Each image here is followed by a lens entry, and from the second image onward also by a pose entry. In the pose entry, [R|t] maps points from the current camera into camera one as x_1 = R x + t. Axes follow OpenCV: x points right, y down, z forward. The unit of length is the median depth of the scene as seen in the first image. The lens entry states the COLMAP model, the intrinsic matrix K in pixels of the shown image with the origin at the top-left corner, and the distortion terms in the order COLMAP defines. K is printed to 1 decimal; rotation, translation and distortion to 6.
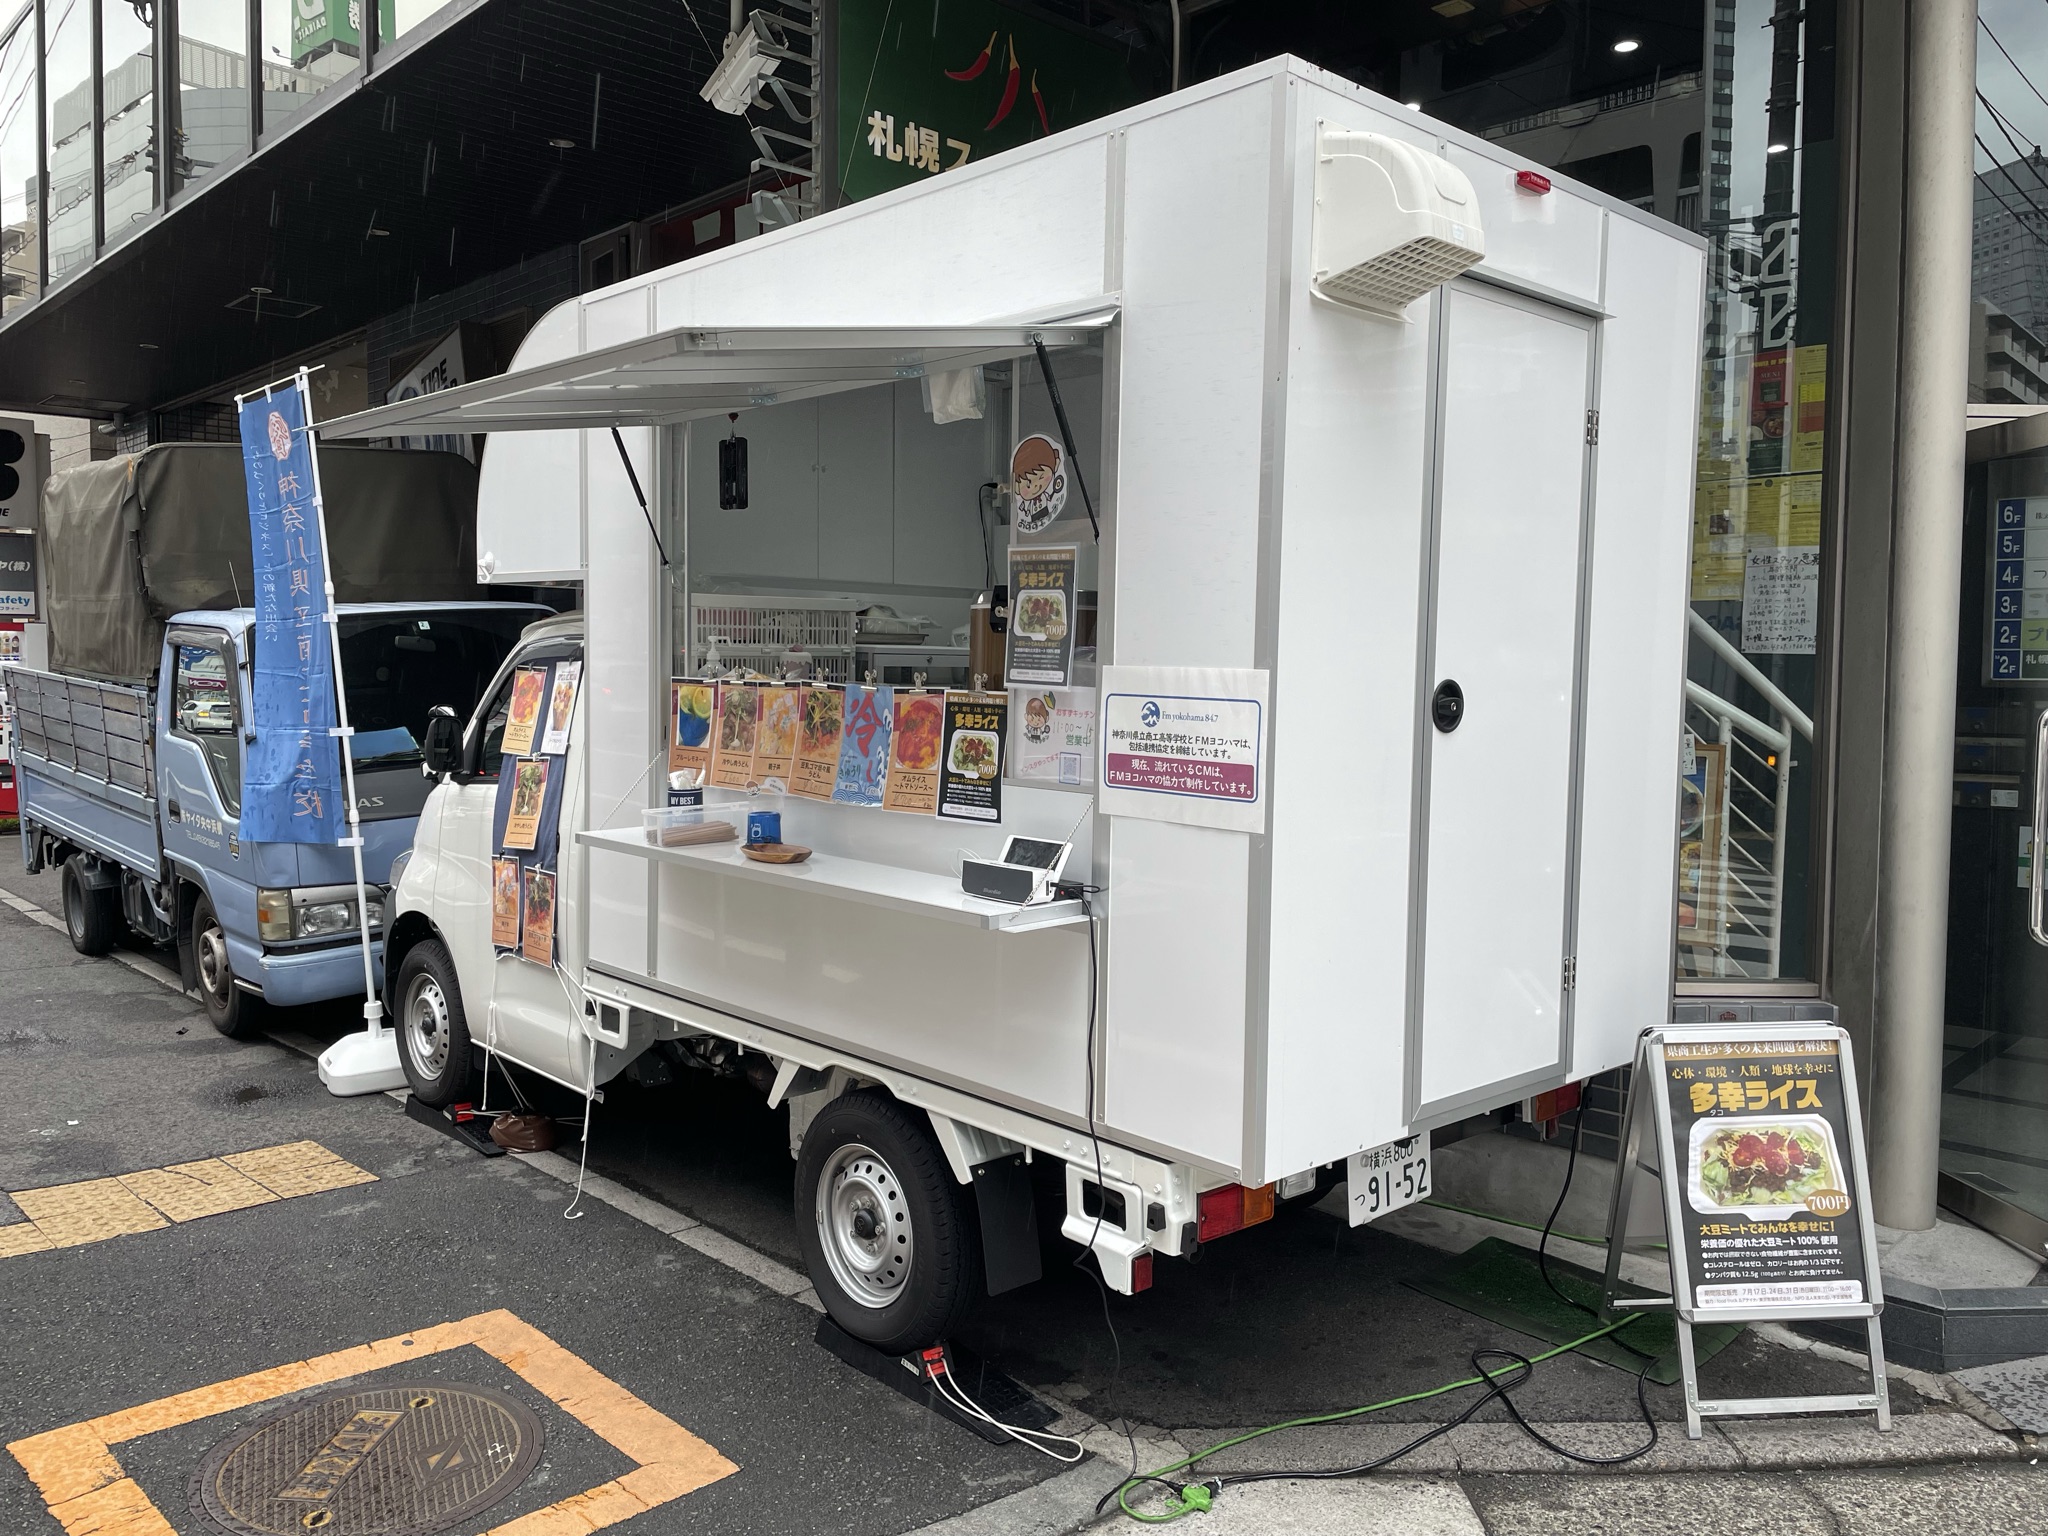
lens RADIAL K [[1559.2, 0, 1017.6], [0, 1559.2, 762.5], [0, 0, 1]] dist [0.070483, -0.085984]
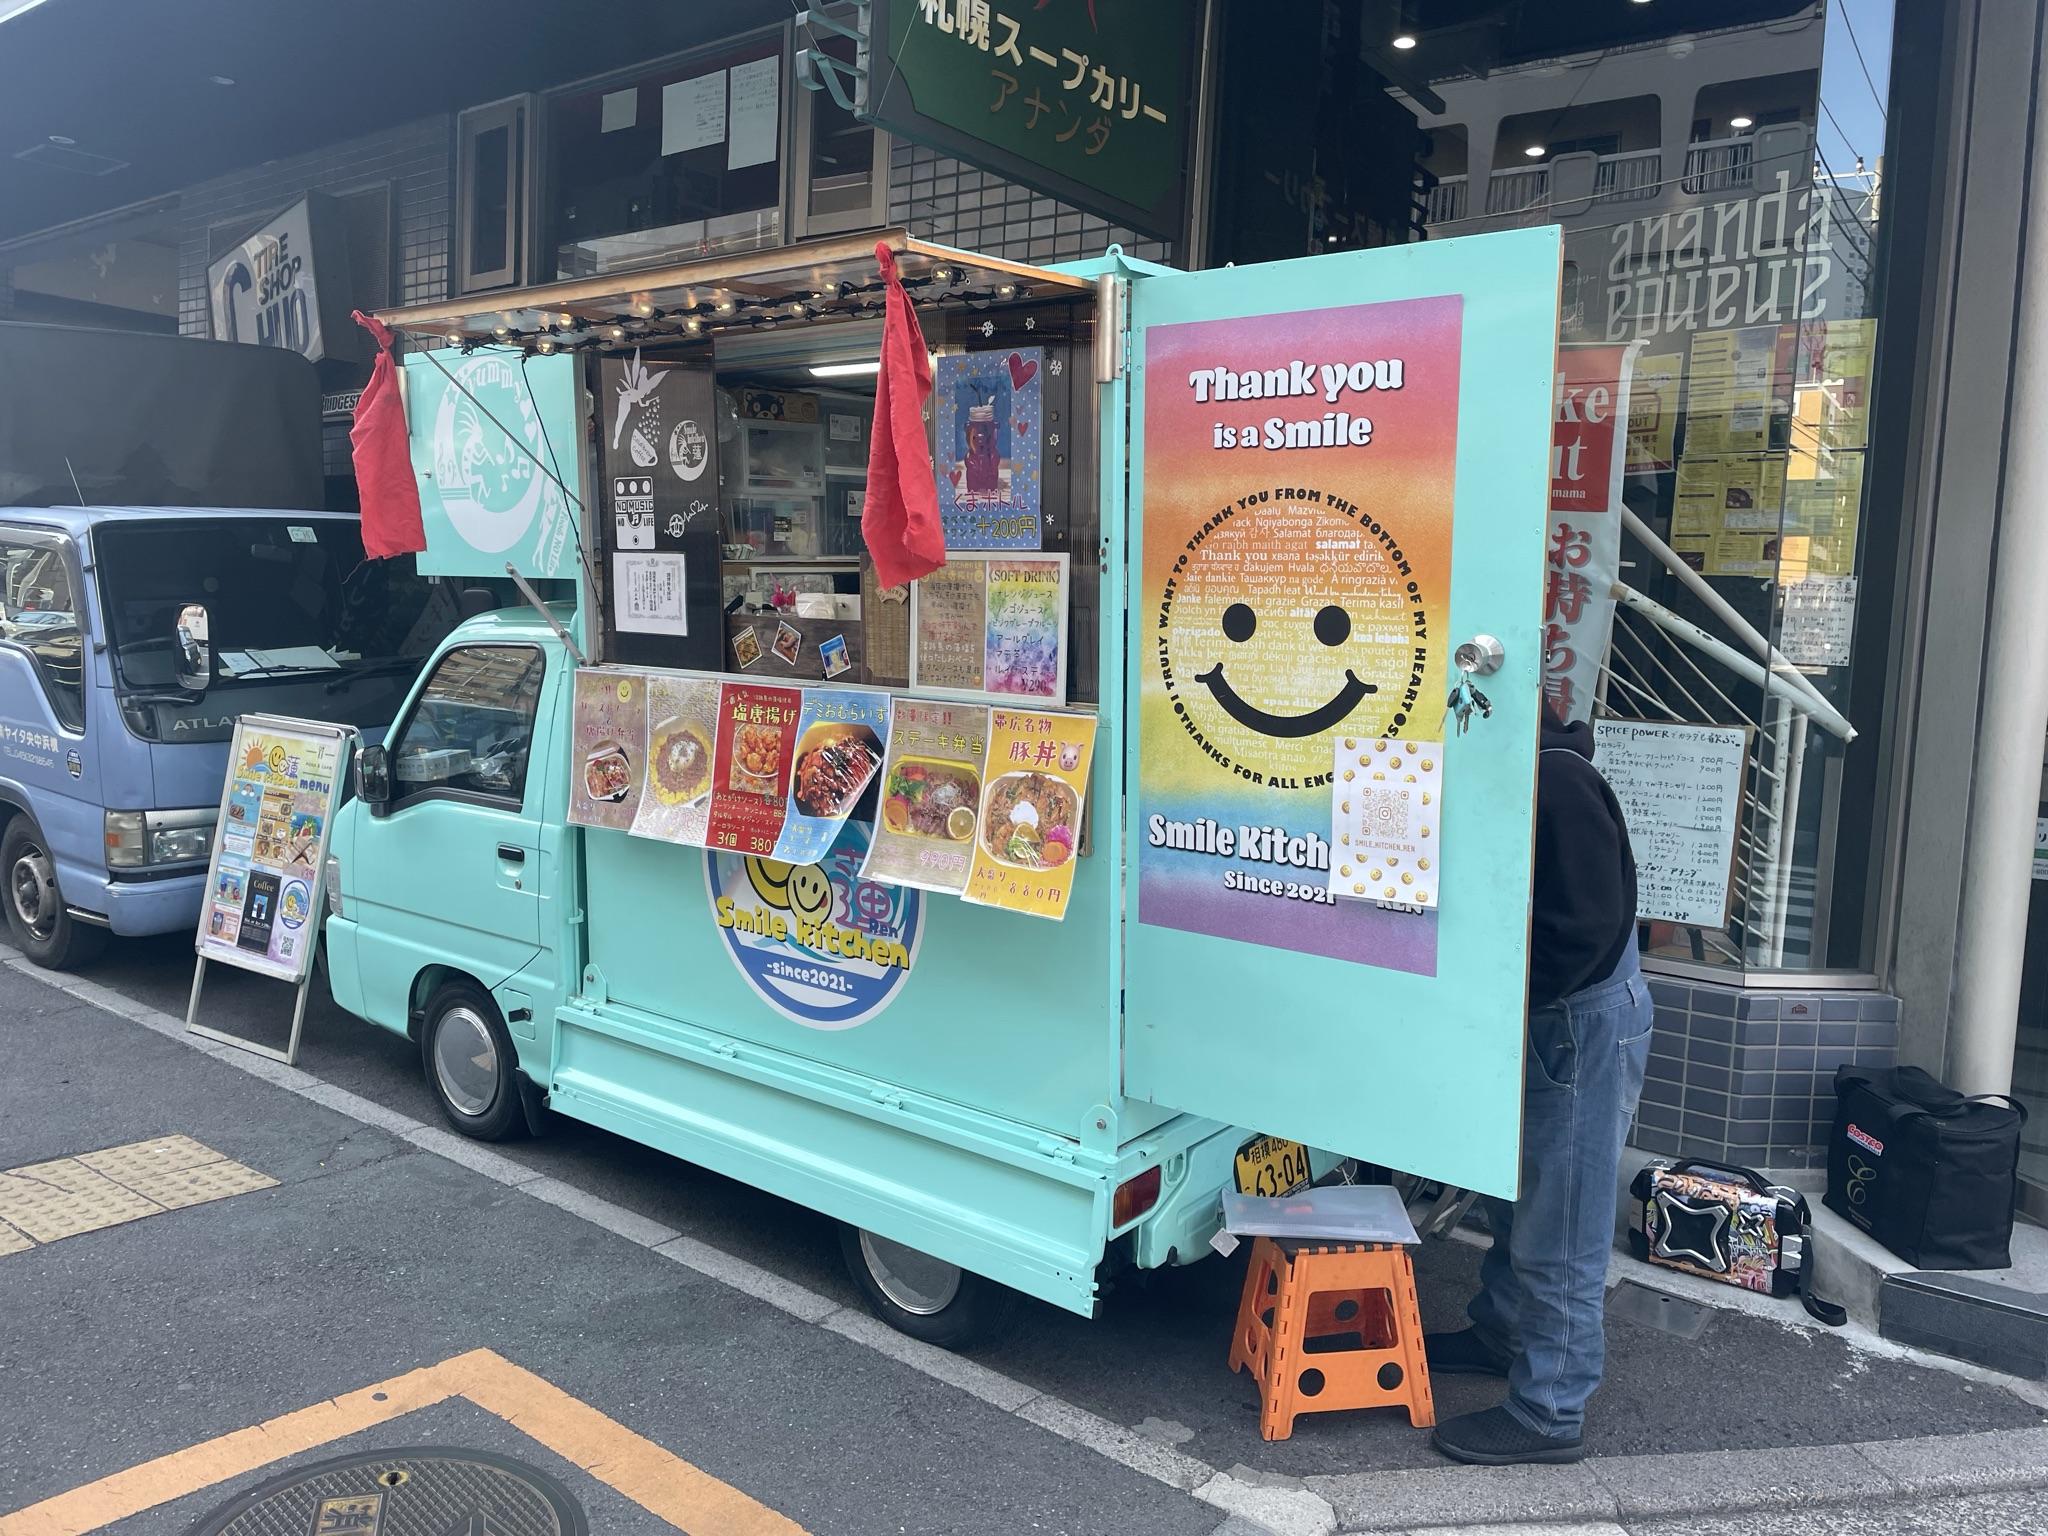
lens RADIAL K [[1554.6, 0, 1032.5], [0, 1554.6, 755.4], [0, 0, 1]] dist [0.078291, -0.099183]
pose [[0.988329, 0.028637, 0.149618, -0.133346], [-0.033155, 0.999064, 0.027793, -0.004709], [-0.148682, -0.032429, 0.988353, 0.099752]]
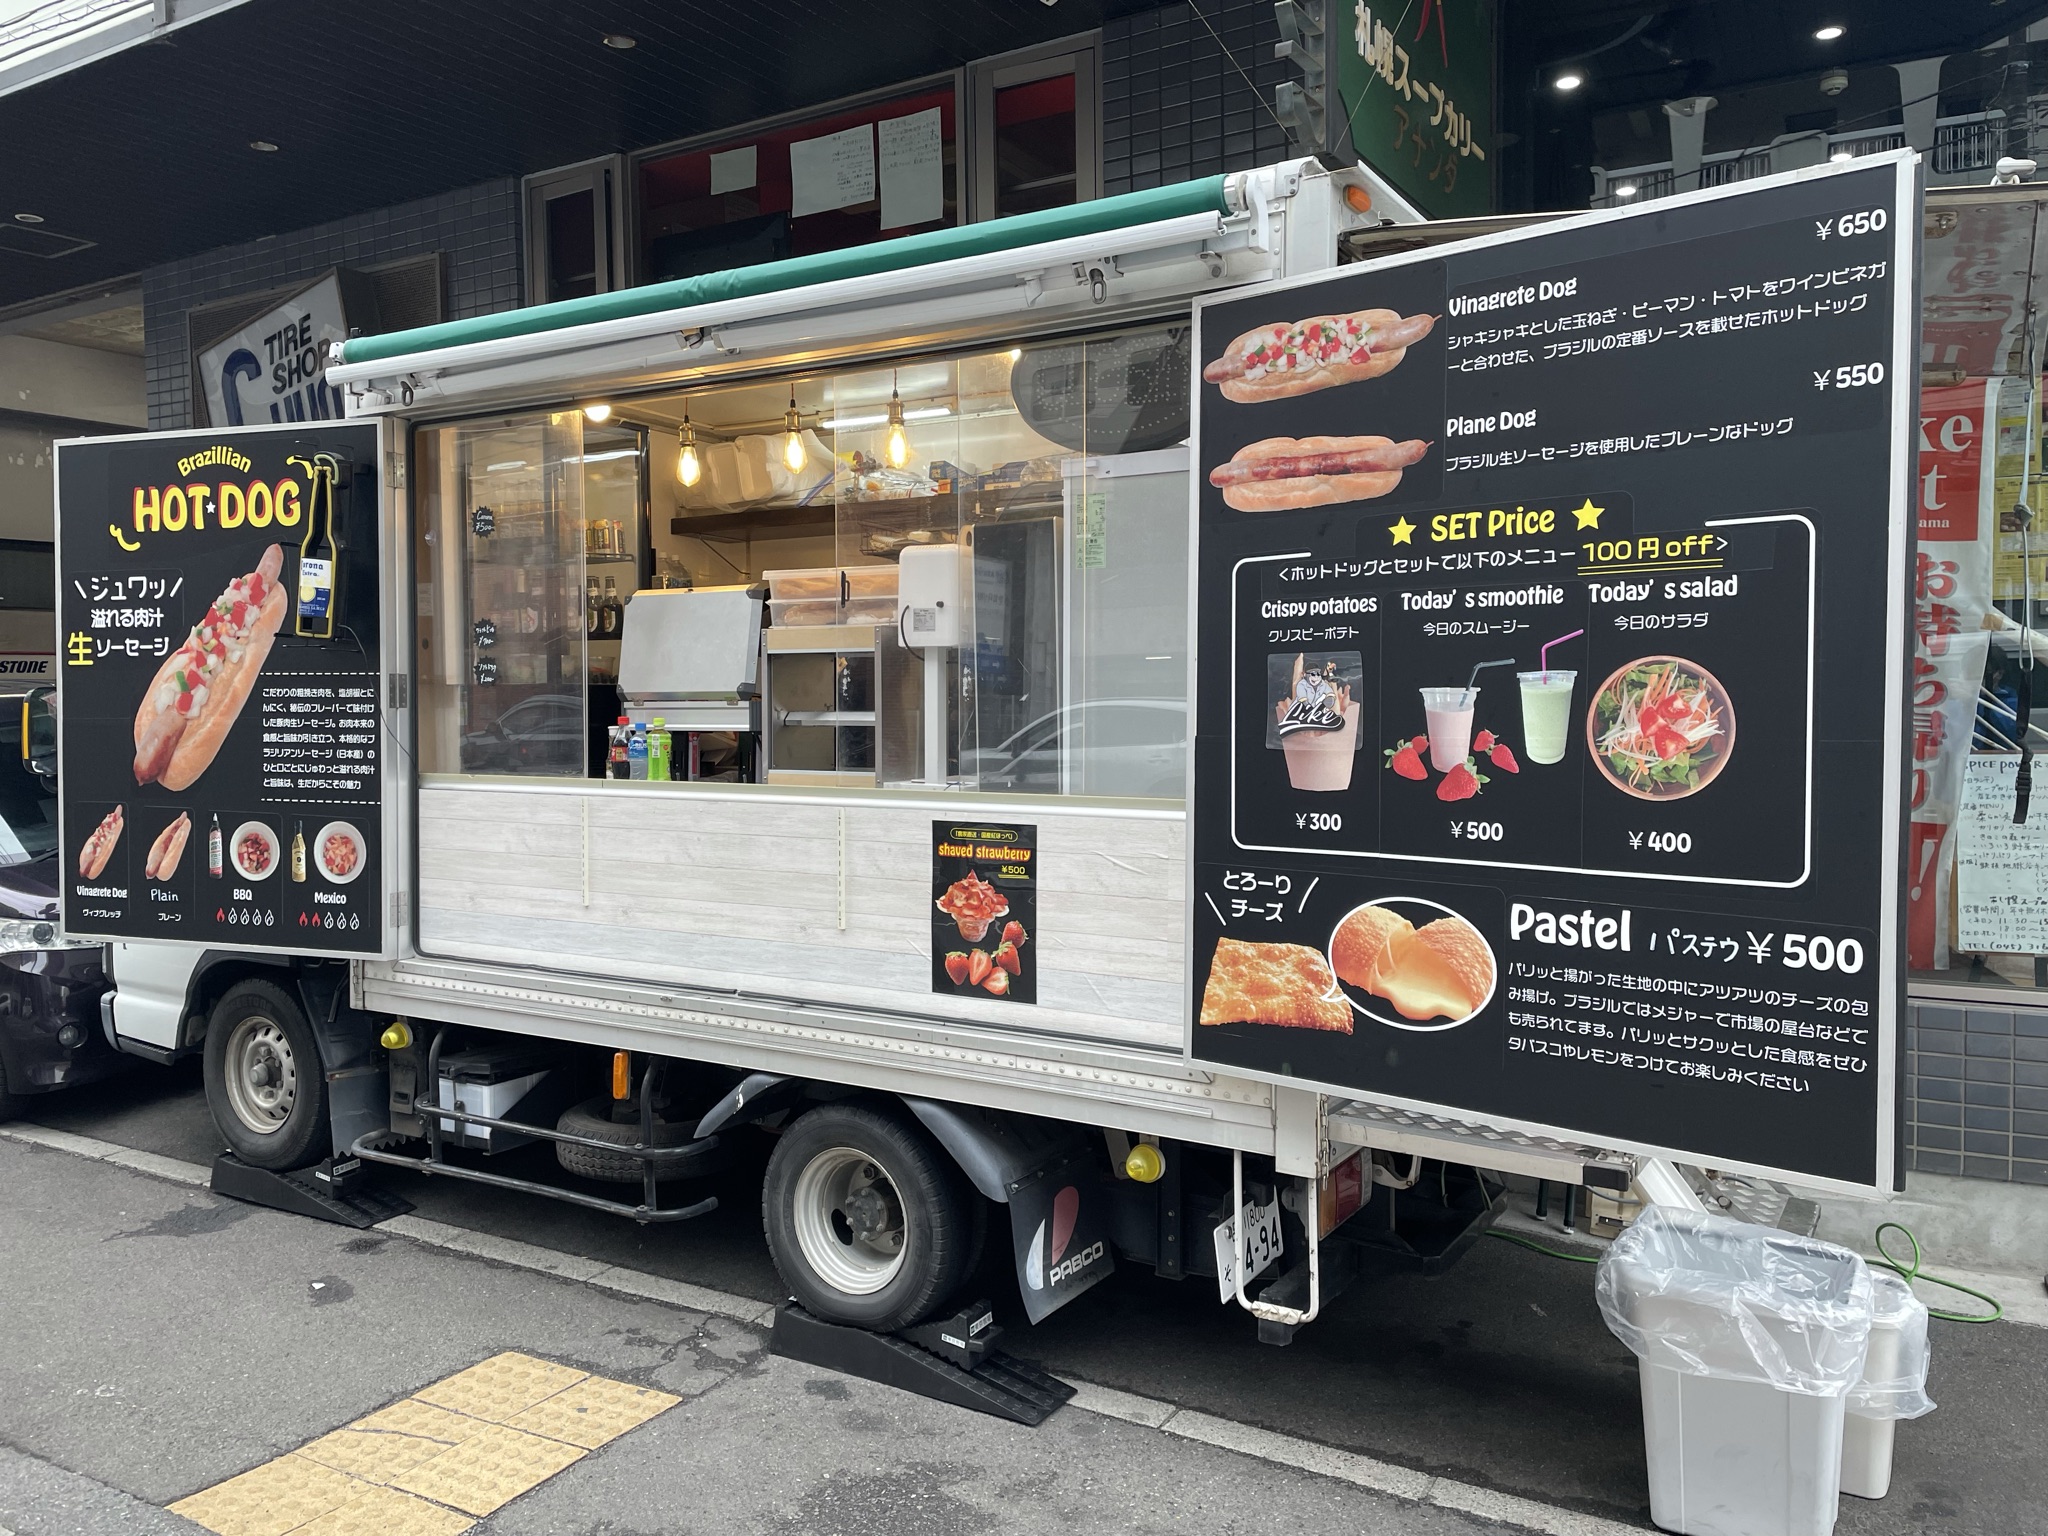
lens RADIAL K [[1556.2, 0, 1029.1], [0, 1556.2, 760.1], [0, 0, 1]] dist [0.080851, -0.102622]
pose [[0.960997, -0.034303, 0.274423, -0.429572], [0.037142, 0.999297, -0.005156, -0.022690], [-0.274053, 0.015148, 0.961595, 0.239805]]
